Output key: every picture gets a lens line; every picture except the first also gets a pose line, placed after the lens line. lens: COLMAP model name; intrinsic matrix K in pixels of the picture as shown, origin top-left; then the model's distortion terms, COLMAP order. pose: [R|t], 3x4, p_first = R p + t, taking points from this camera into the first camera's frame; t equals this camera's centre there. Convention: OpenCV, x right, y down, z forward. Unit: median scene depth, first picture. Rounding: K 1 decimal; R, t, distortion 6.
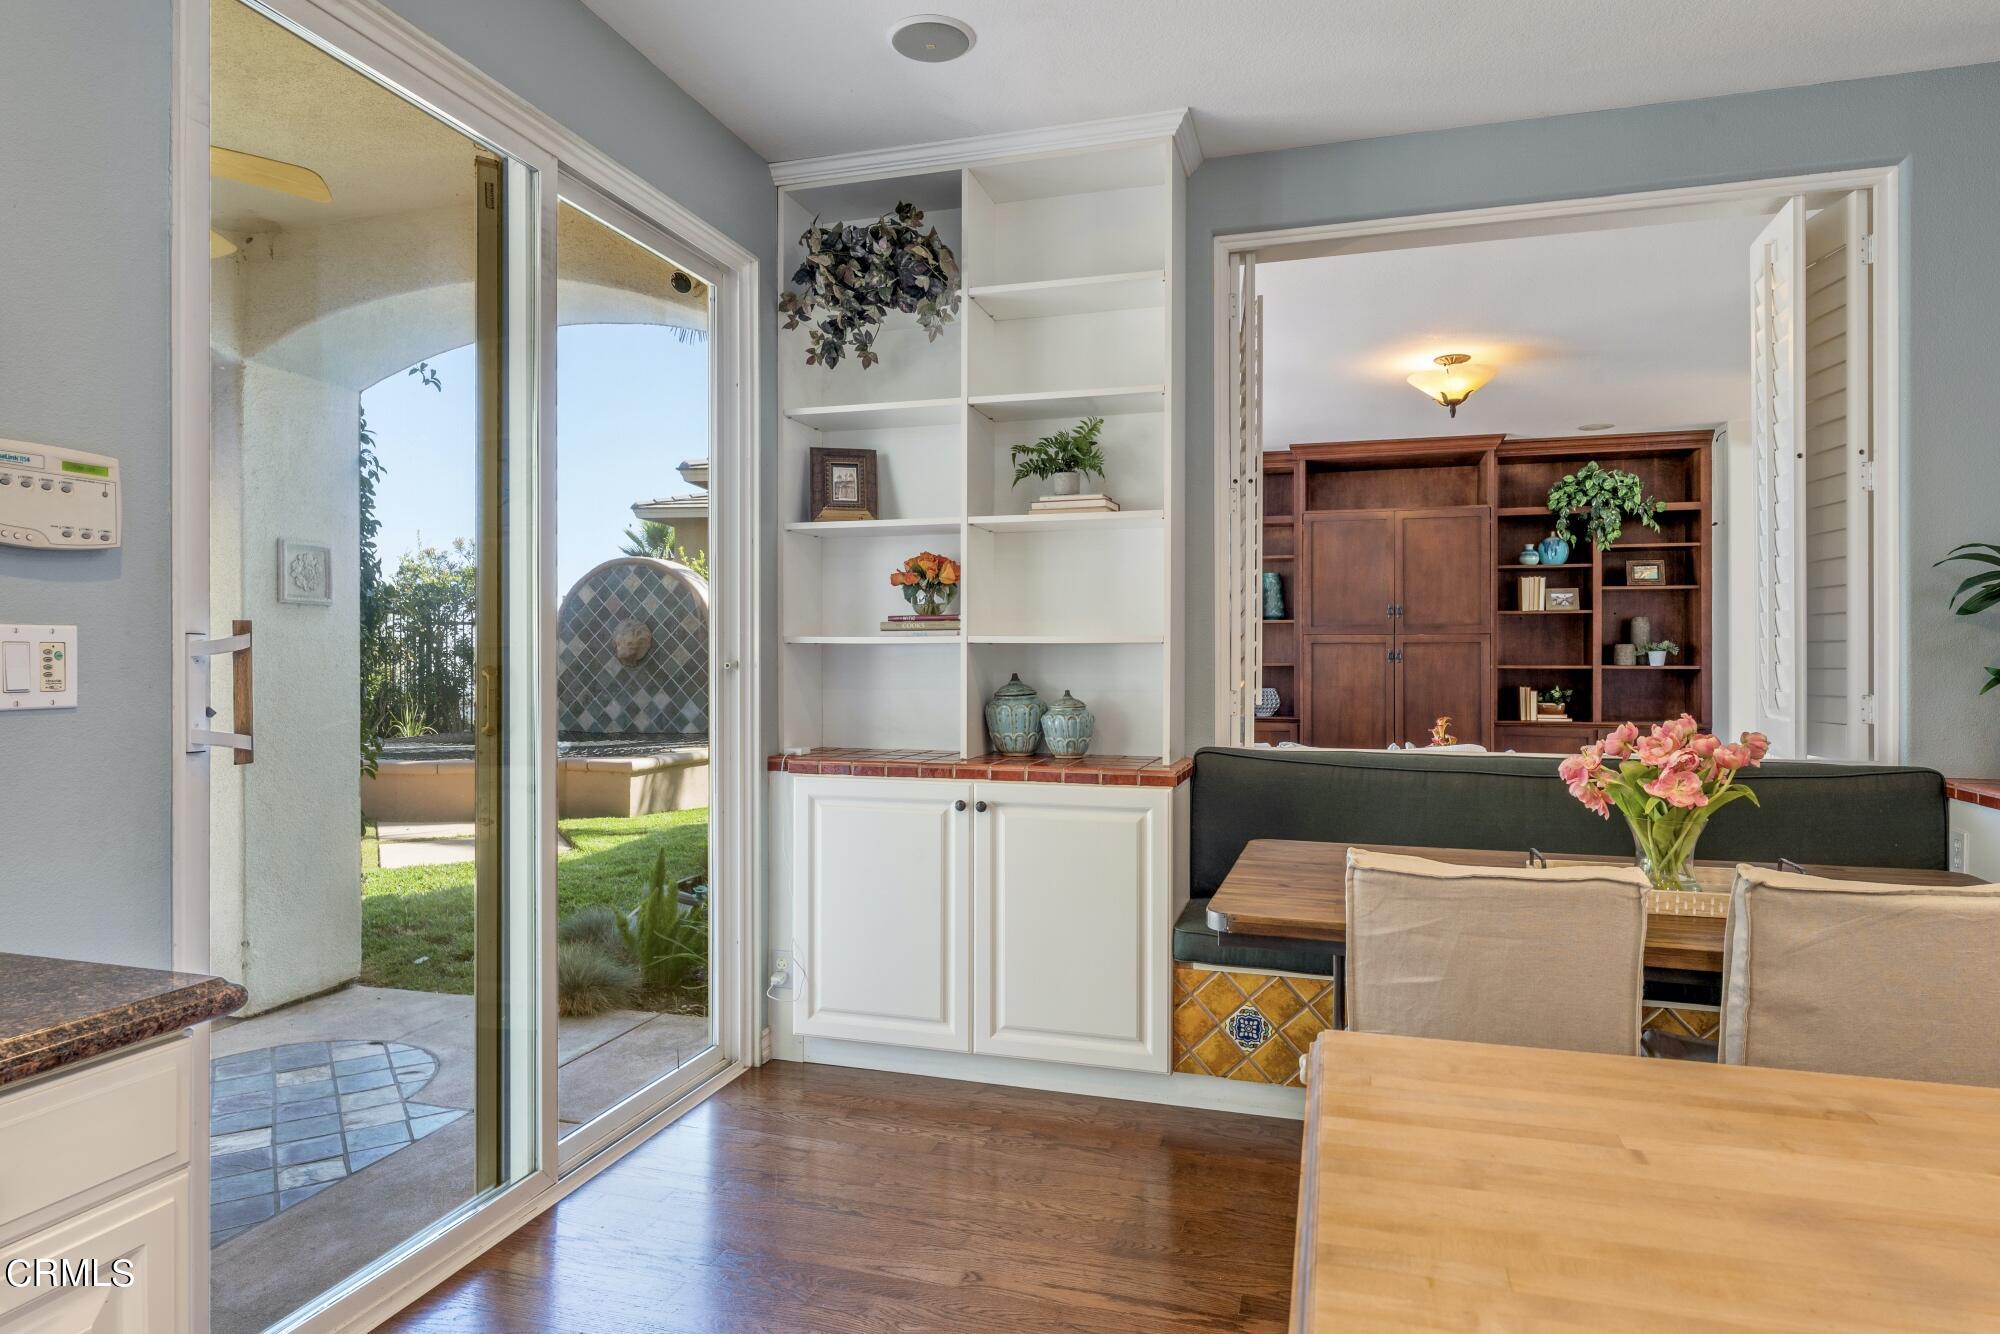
lens RADIAL K [[1176.5, 0, 954.2], [0, 1176.5, 650.9], [0, 0, 1]] dist [0.015813, -0.005519]
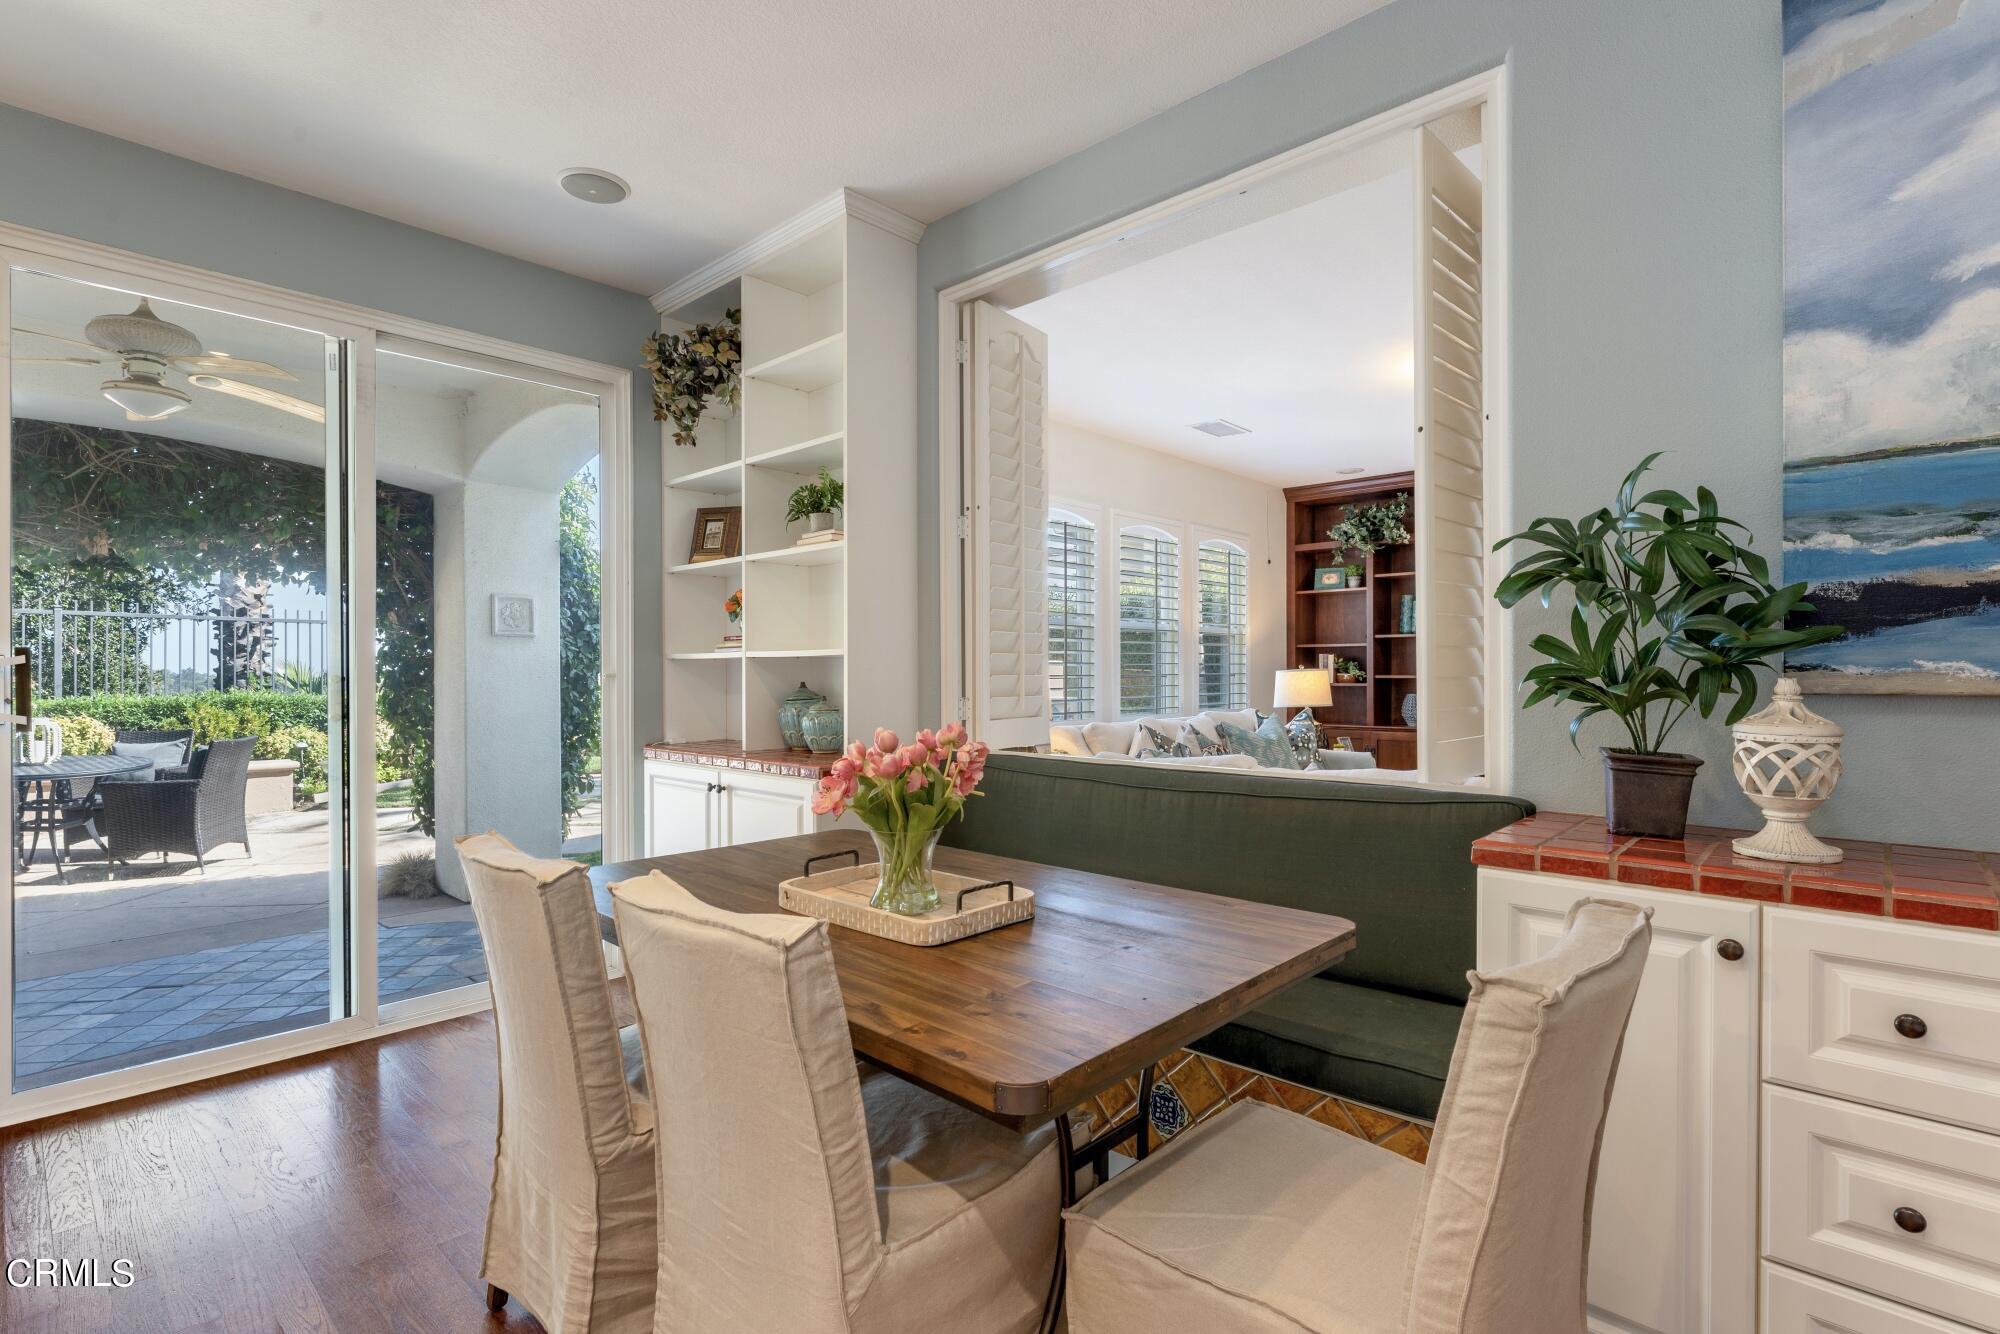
lens RADIAL K [[948.2, 0, 967.0], [0, 948.2, 669.6], [0, 0, 1]] dist [0.002370, -0.000331]
pose [[0.893730, -0.004828, -0.448580, 0.657136], [0.006386, 0.999978, 0.001962, 0.005816], [0.448560, -0.004618, 0.893741, 0.211825]]
